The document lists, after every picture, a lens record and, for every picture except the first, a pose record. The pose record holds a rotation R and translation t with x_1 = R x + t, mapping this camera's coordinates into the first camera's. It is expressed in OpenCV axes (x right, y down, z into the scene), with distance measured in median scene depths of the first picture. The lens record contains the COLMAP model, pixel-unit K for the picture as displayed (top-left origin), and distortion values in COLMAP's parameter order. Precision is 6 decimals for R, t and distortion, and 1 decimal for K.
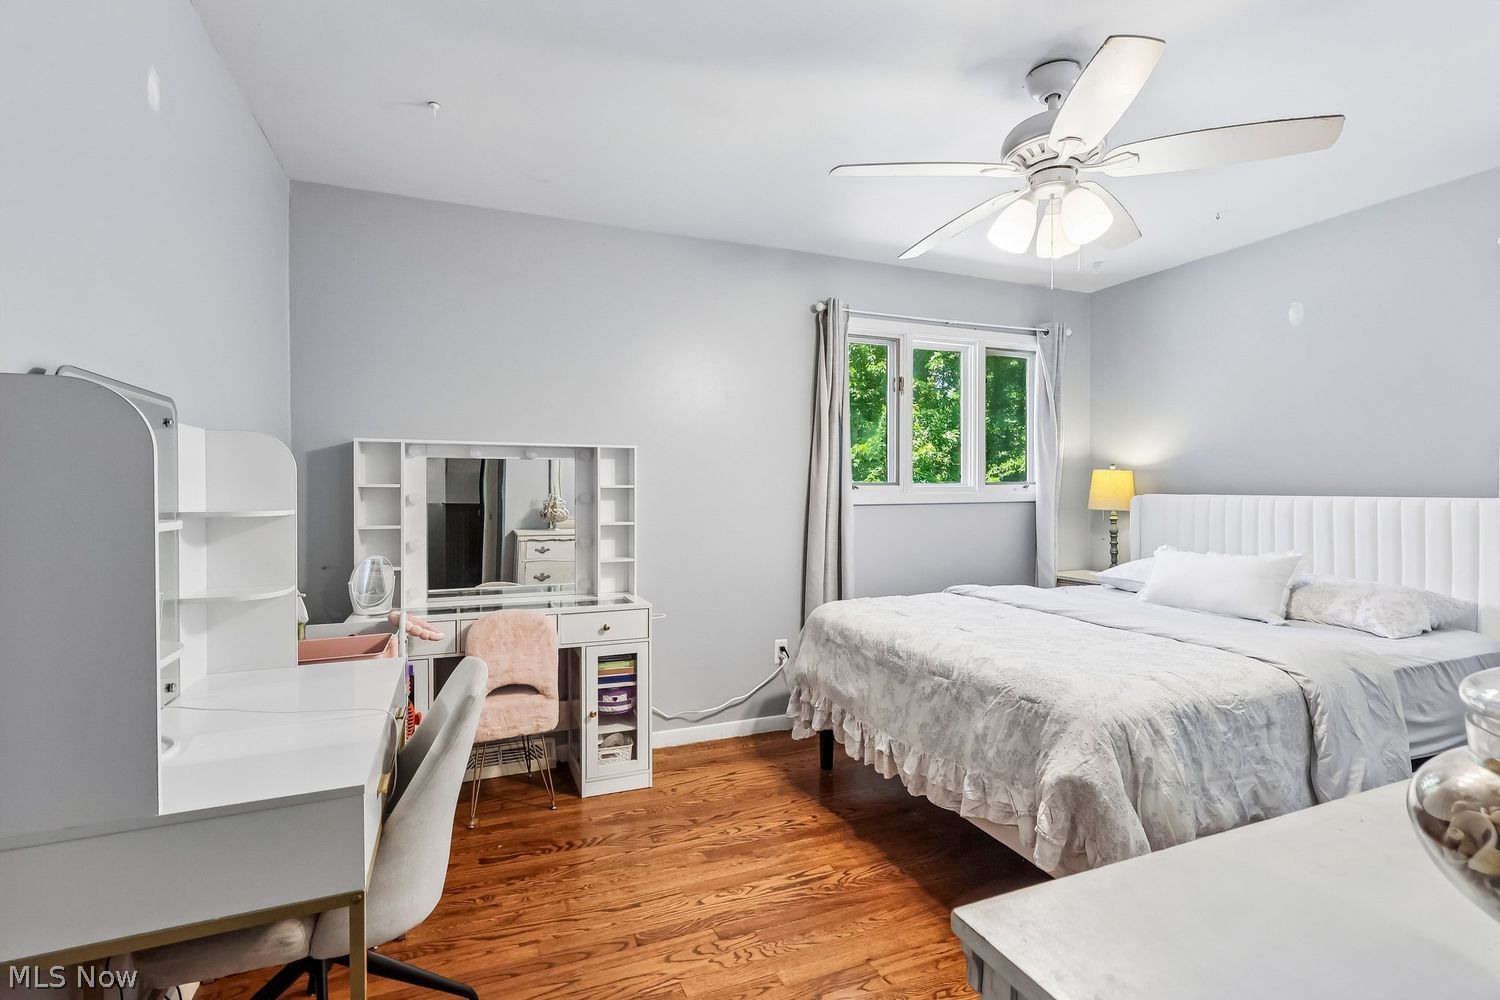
lens RADIAL K [[703.4, 0, 752.0], [0, 703.4, 493.9], [0, 0, 1]] dist [-0.005824, 0.002235]
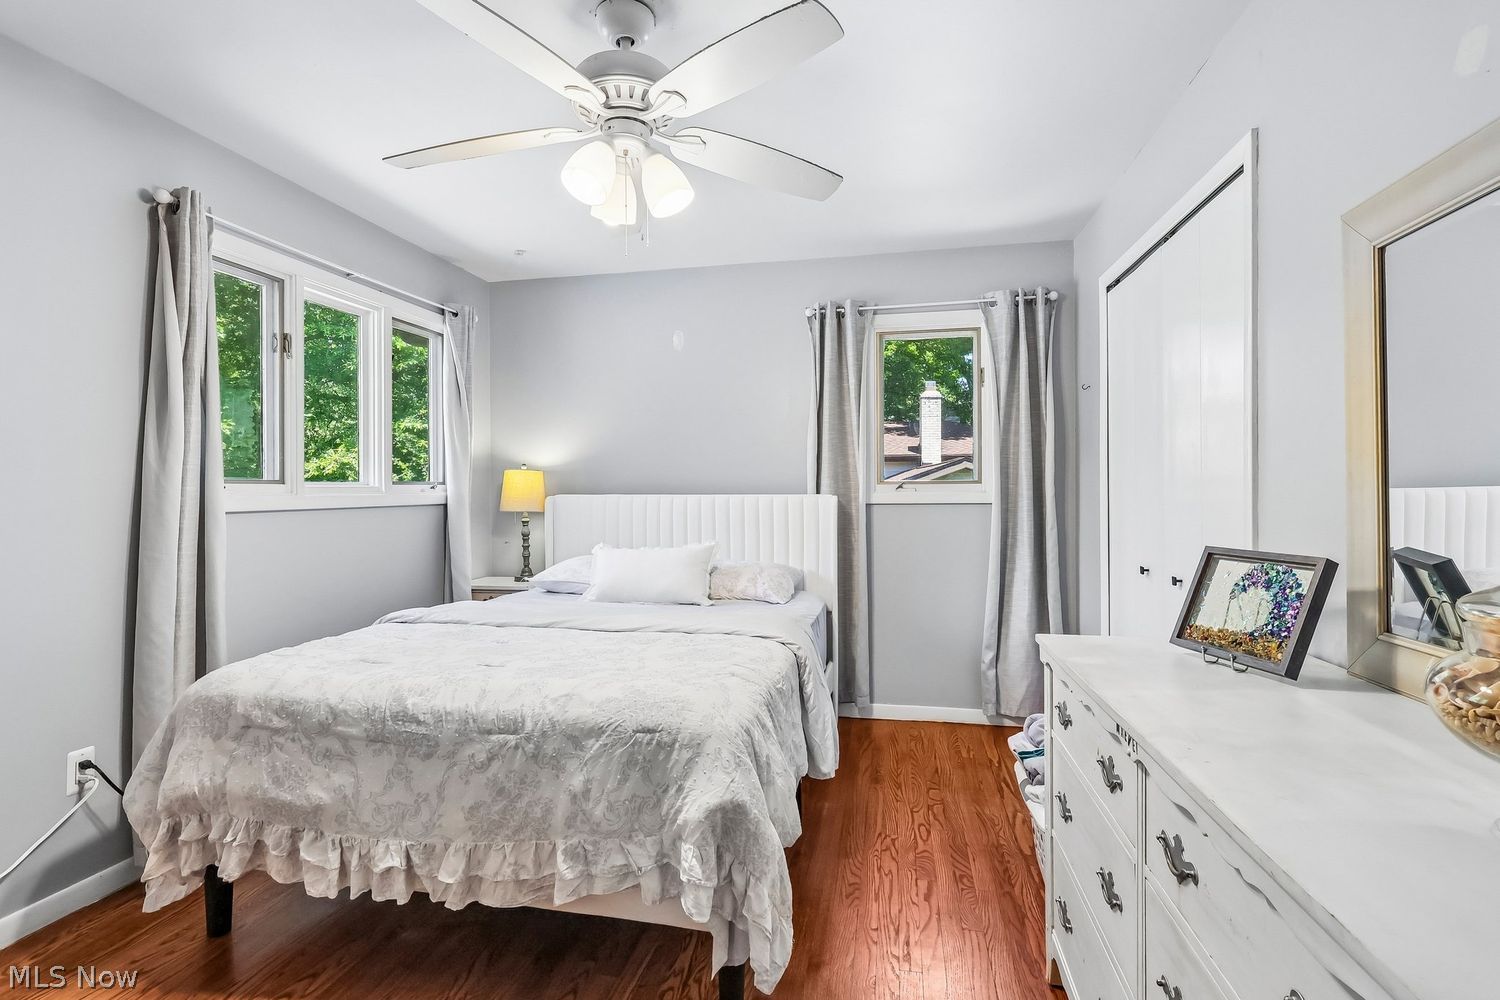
lens RADIAL K [[703.4, 0, 746.1], [0, 703.4, 493.4], [0, 0, 1]] dist [-0.005824, 0.002235]
pose [[0.559246, -0.003107, 0.828996, -0.162398], [0.011132, 0.999931, -0.003762, 0.007117], [-0.828927, 0.011332, 0.559242, 0.282666]]
